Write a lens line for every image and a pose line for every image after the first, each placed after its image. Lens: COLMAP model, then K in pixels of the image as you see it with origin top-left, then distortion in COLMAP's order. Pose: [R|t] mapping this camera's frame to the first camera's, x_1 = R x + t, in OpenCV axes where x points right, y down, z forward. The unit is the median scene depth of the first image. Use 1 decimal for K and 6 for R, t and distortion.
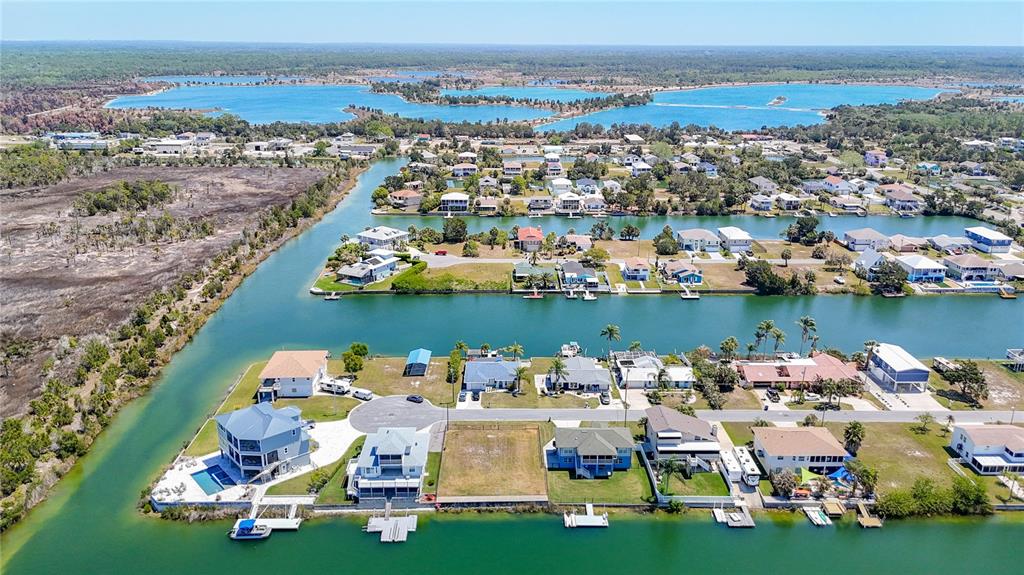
lens RADIAL K [[777.9, 0, 512.7], [0, 777.9, 283.7], [0, 0, 1]] dist [0.049622, -0.053078]
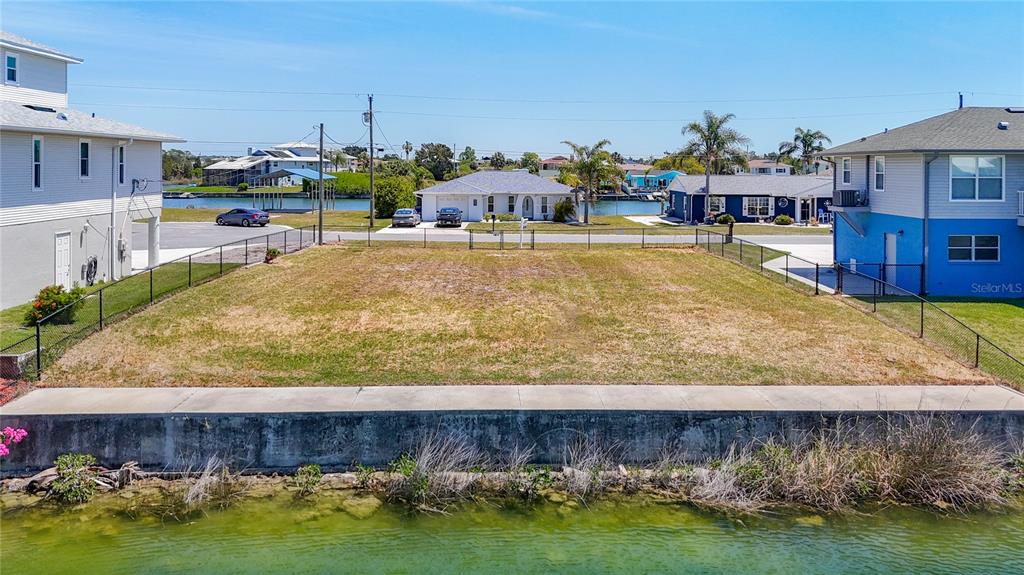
lens RADIAL K [[777.9, 0, 517.6], [0, 777.9, 285.2], [0, 0, 1]] dist [0.049622, -0.053078]
pose [[0.999941, -0.009273, 0.005655, -0.028401], [0.010089, 0.985827, -0.167464, 0.276636], [-0.004021, 0.167511, 0.985862, 0.883546]]
